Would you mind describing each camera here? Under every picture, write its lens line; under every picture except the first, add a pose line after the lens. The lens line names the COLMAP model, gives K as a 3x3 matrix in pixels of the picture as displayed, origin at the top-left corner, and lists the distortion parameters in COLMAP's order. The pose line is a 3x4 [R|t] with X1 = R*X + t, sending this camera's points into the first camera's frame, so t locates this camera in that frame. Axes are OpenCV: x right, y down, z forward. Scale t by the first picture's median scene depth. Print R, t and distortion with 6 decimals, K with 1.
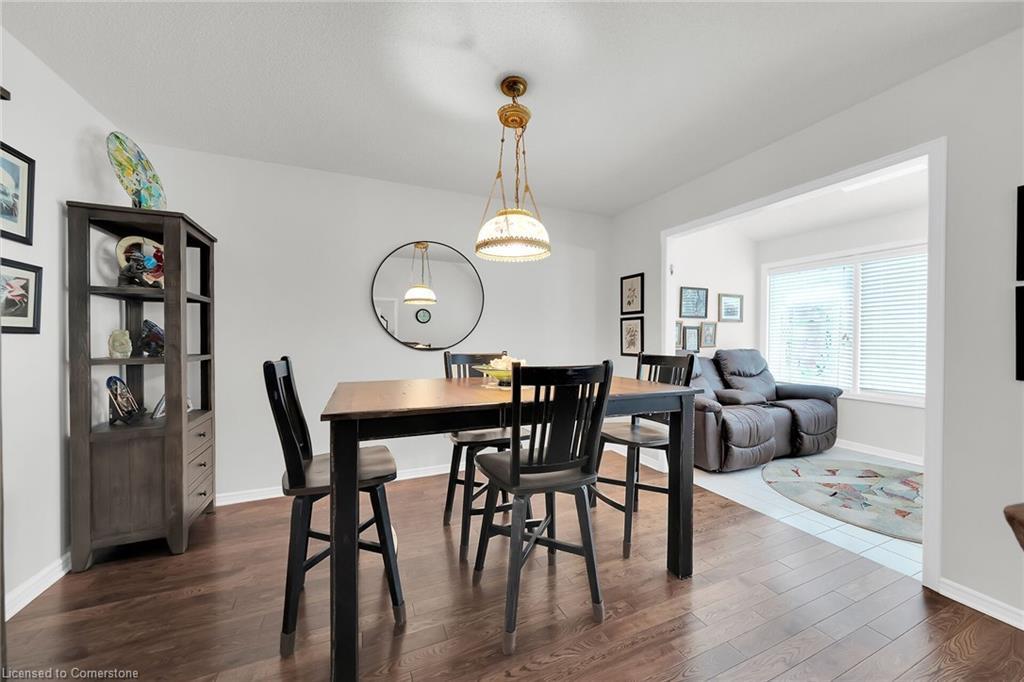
lens RADIAL K [[366.6, 0, 496.6], [0, 366.6, 342.3], [0, 0, 1]] dist [-0.014552, 0.000447]
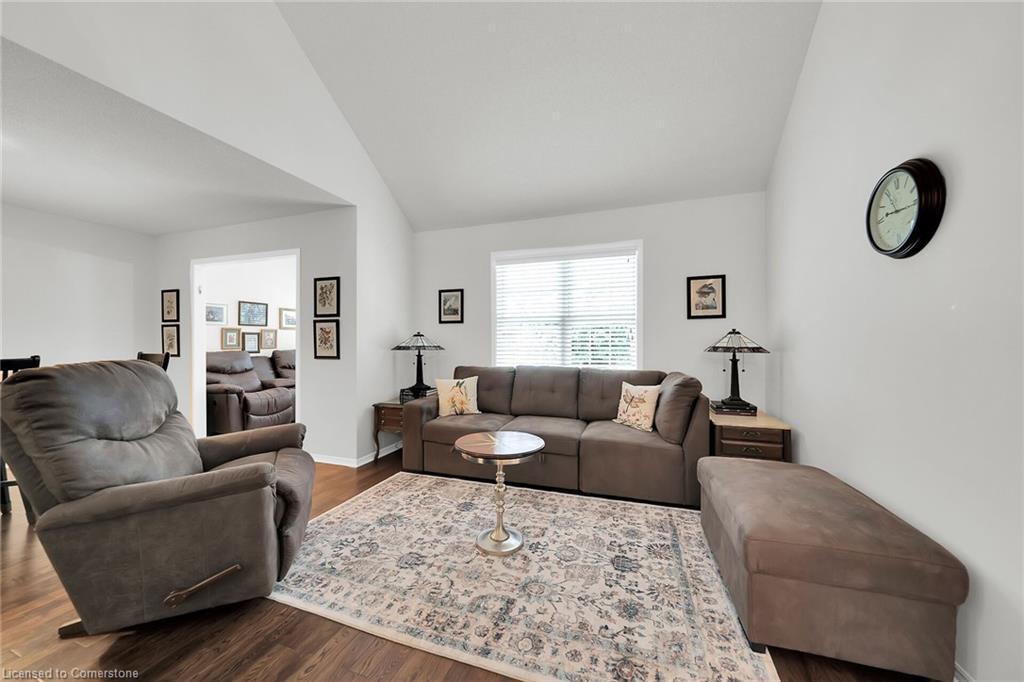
lens RADIAL K [[361.1, 0, 525.9], [0, 361.1, 345.4], [0, 0, 1]] dist [-0.008265, 0.000137]
pose [[0.631793, -0.006219, 0.775113, 0.175424], [0.005297, 0.999979, 0.003706, 0.002877], [-0.775119, 0.001764, 0.631812, -0.607206]]
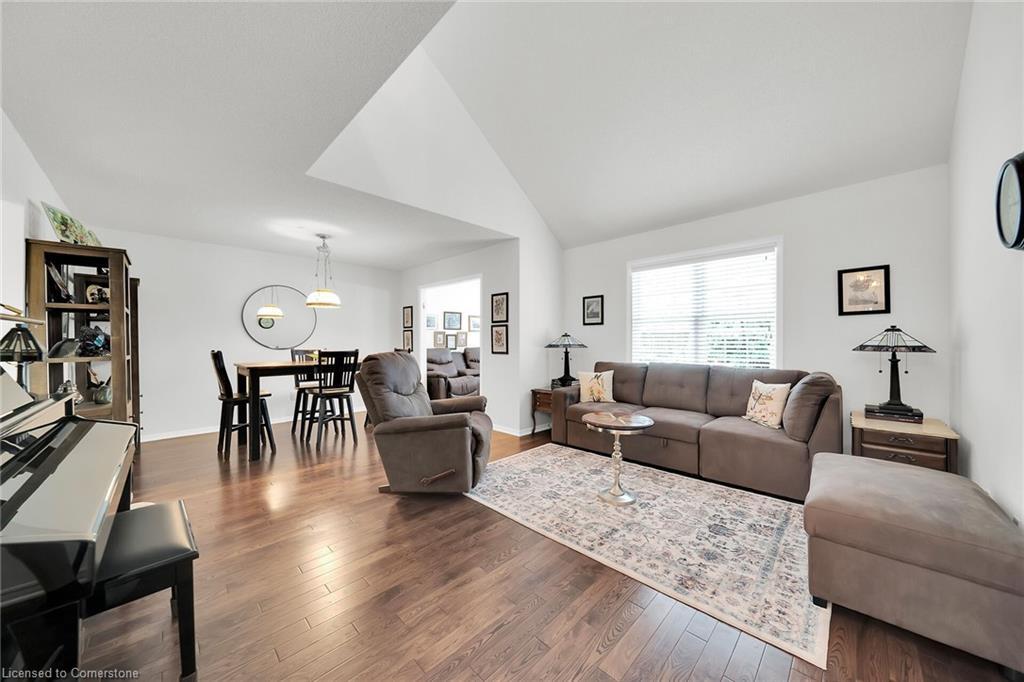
lens RADIAL K [[366.6, 0, 514.1], [0, 366.6, 345.6], [0, 0, 1]] dist [-0.014552, 0.000447]
pose [[0.914102, -0.007111, 0.405422, 0.101046], [0.005742, 0.999973, 0.004591, 0.003803], [-0.405444, -0.001869, 0.914118, -0.804411]]
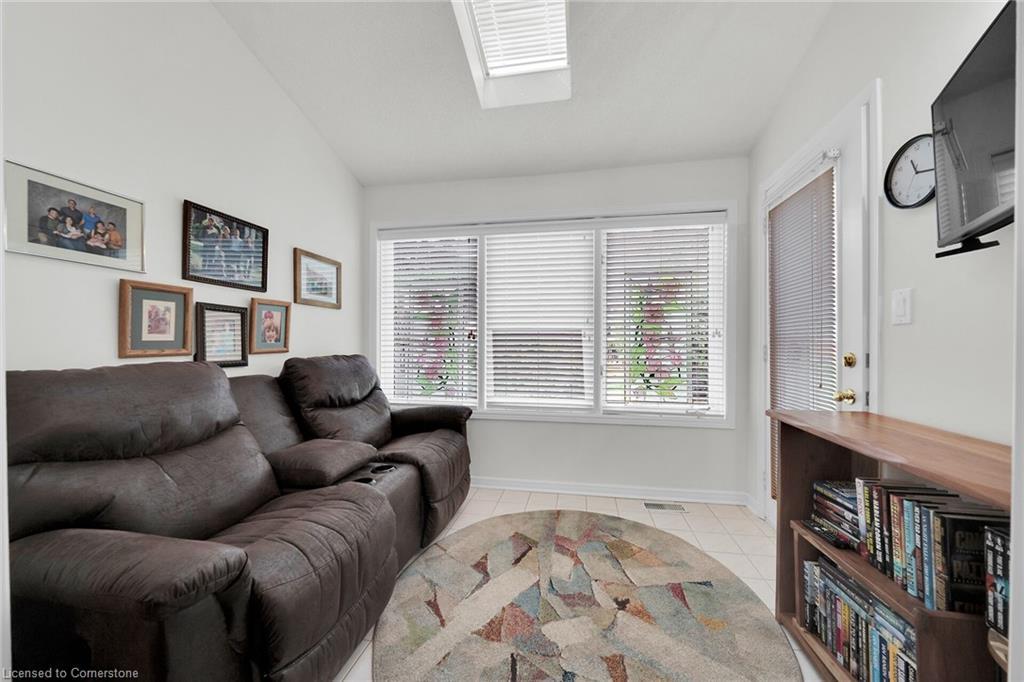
lens RADIAL K [[361.1, 0, 527.9], [0, 361.1, 346.9], [0, 0, 1]] dist [-0.008265, 0.000137]
pose [[0.512546, -0.006597, 0.858634, 0.385823], [0.007796, 0.999965, 0.003030, 0.007348], [-0.858624, 0.005141, 0.512579, 0.517818]]
